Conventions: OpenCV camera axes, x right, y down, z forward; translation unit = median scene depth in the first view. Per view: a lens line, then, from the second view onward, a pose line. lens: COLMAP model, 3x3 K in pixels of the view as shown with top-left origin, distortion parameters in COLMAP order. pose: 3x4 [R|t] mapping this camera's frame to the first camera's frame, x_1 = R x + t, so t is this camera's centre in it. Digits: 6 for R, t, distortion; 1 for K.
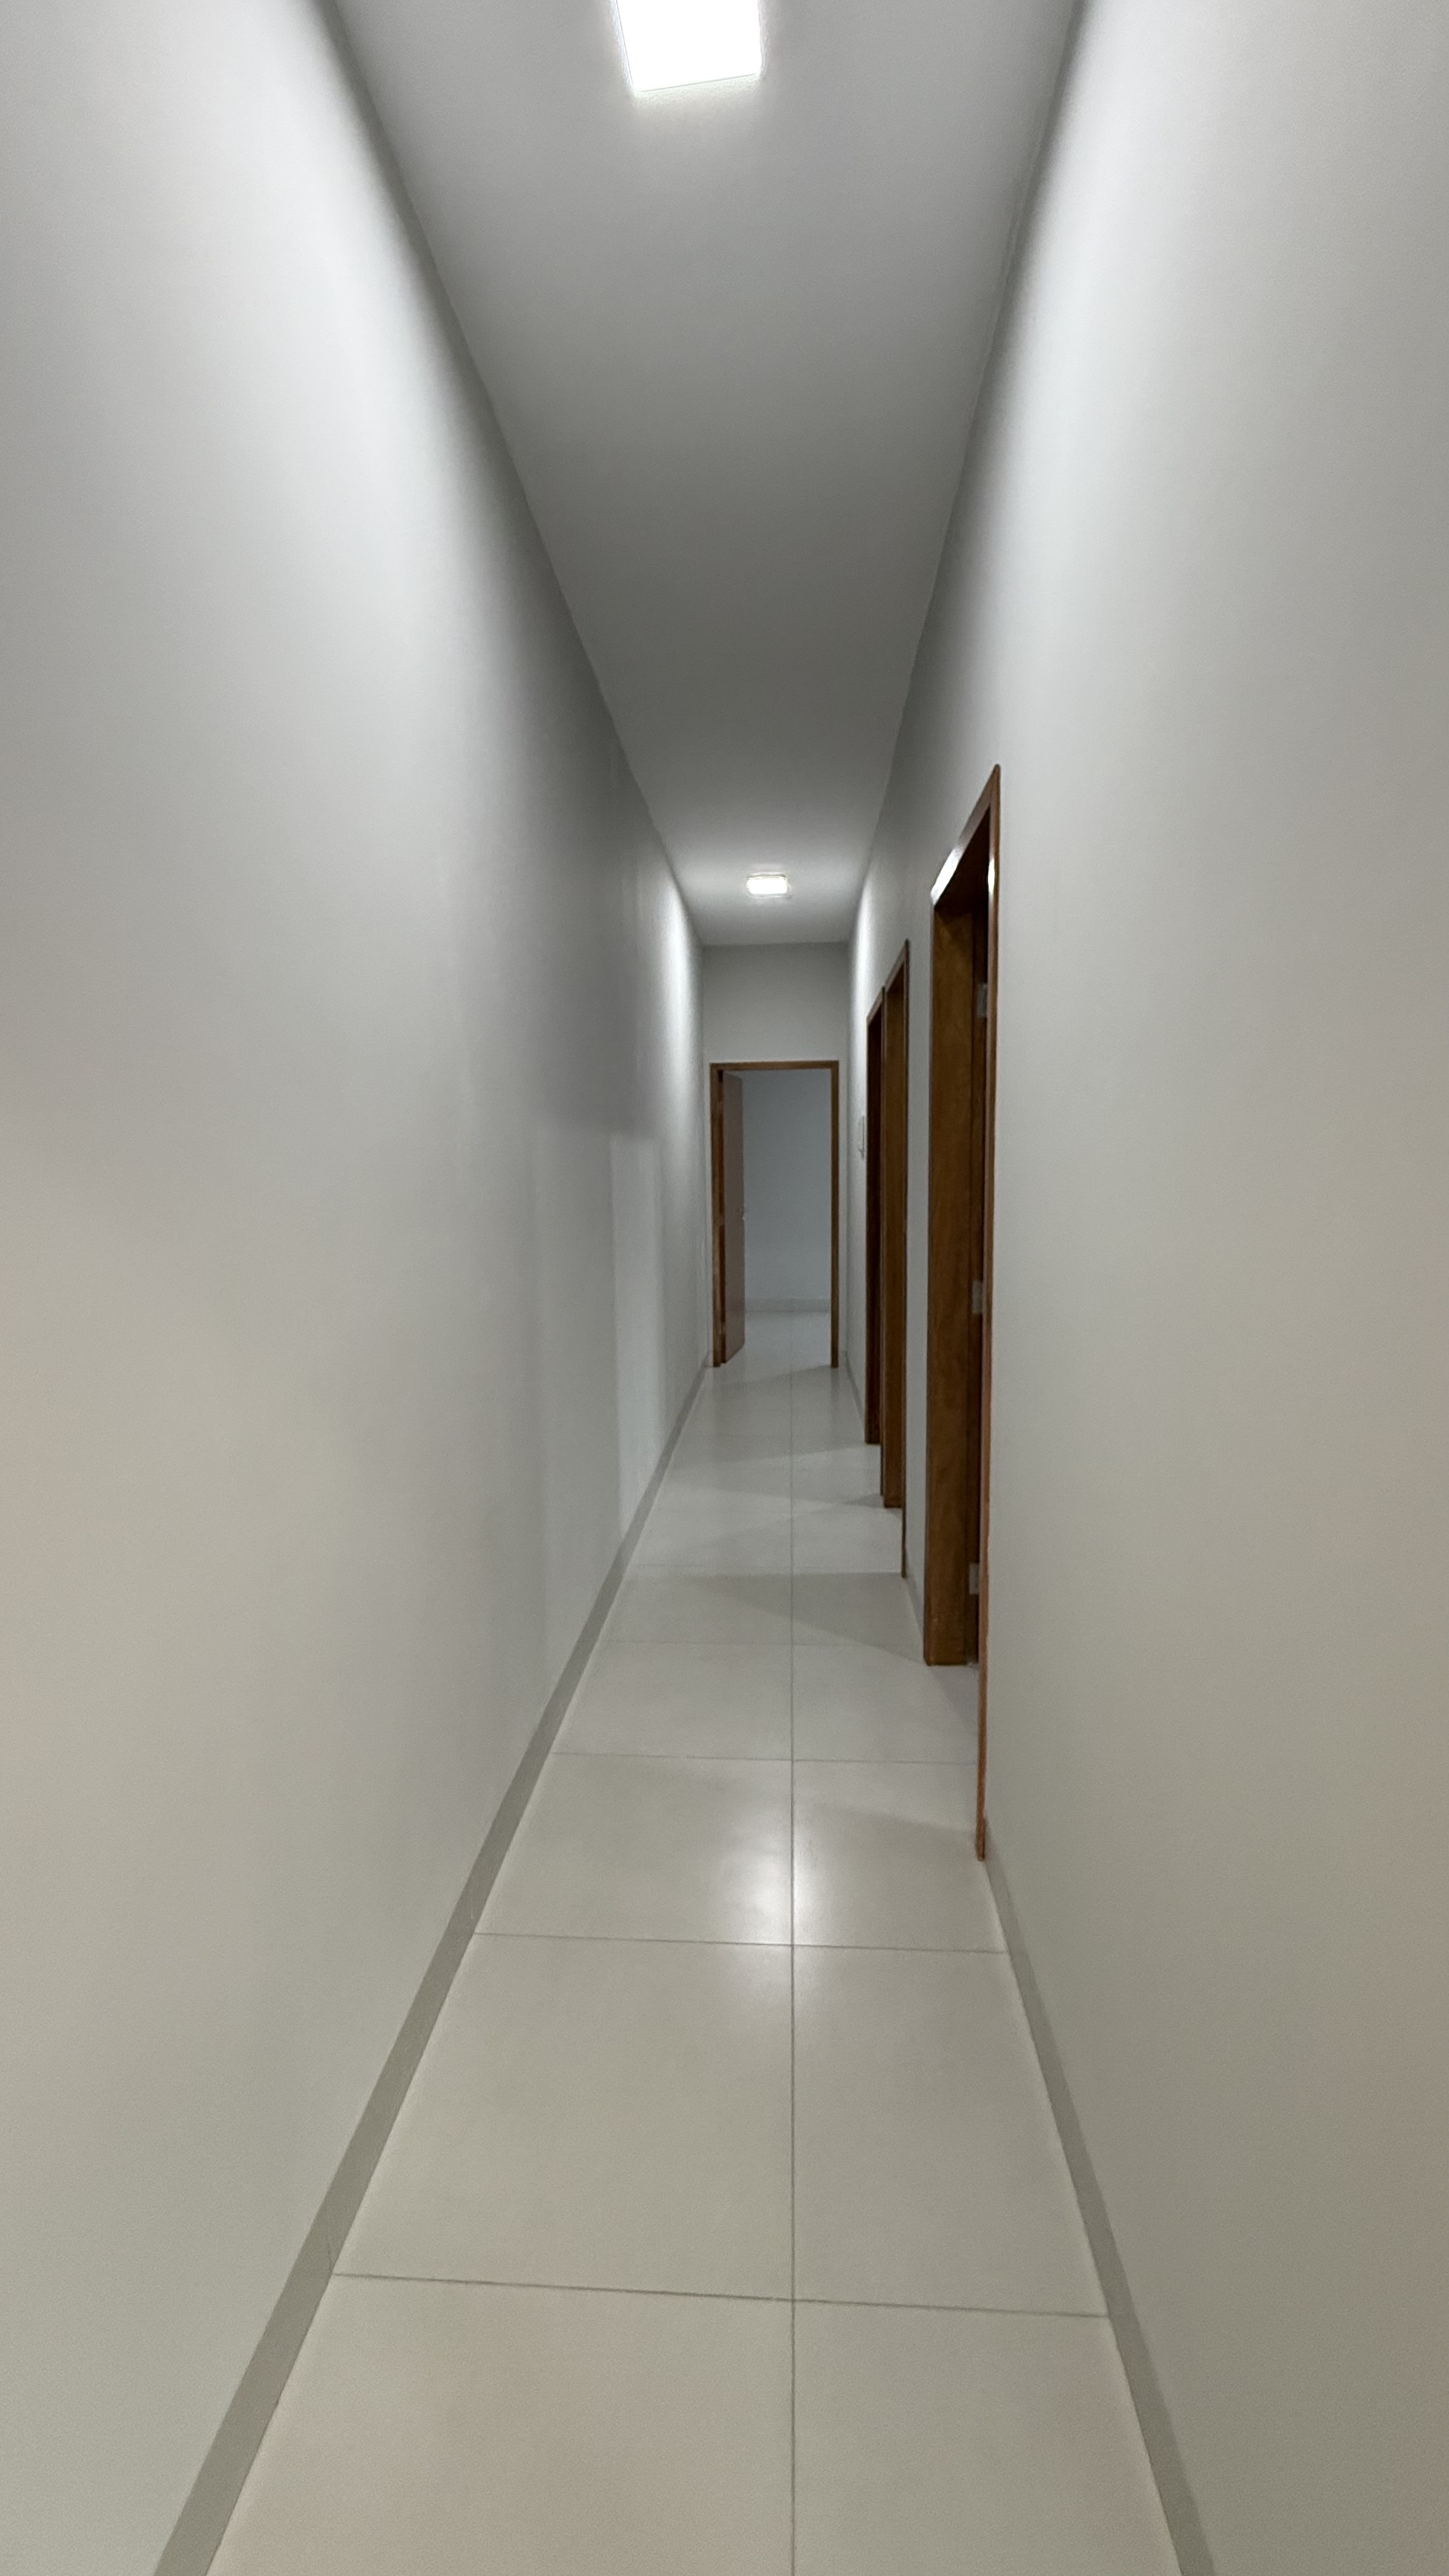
lens RADIAL K [[1035.8, 0, 723.9], [0, 1035.8, 1290.7], [0, 0, 1]] dist [0.002920, 0.000179]
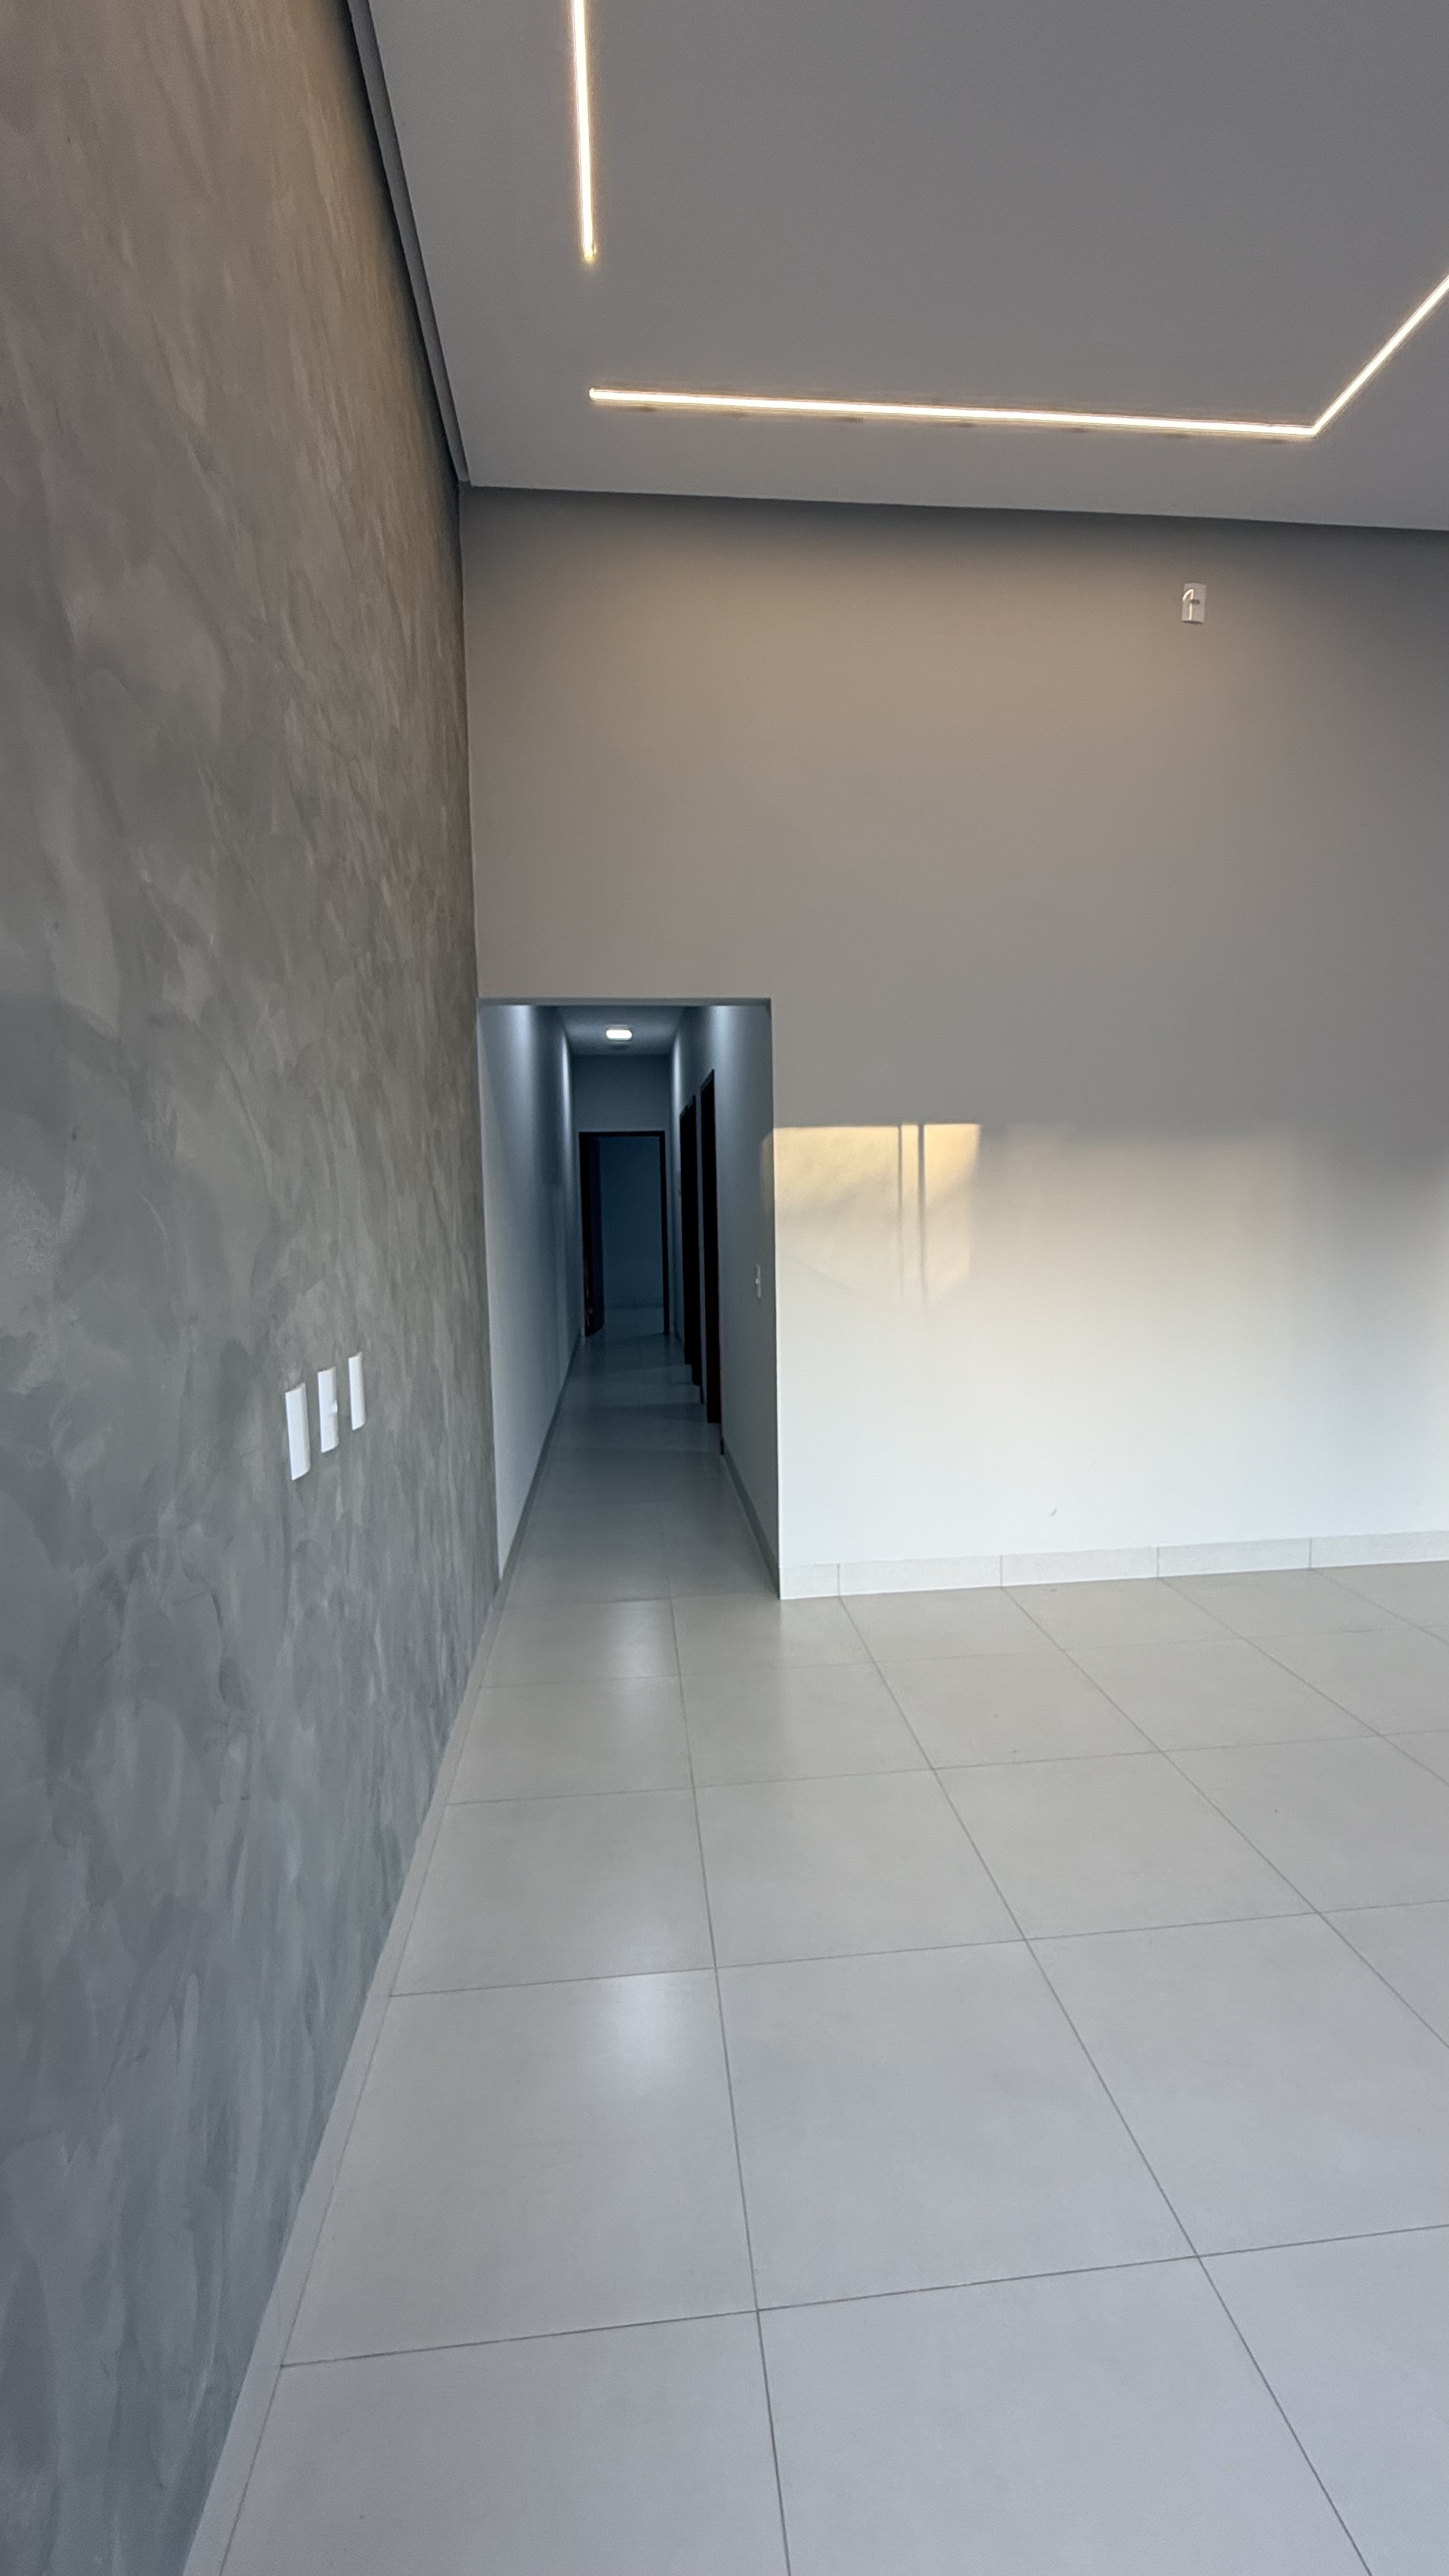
lens RADIAL K [[1035.8, 0, 725.3], [0, 1035.8, 1289.6], [0, 0, 1]] dist [0.002920, 0.000179]
pose [[0.986670, -0.022307, 0.161198, -0.051992], [0.027887, 0.999085, -0.032436, 0.061668], [-0.160327, 0.036499, 0.986389, -0.510945]]
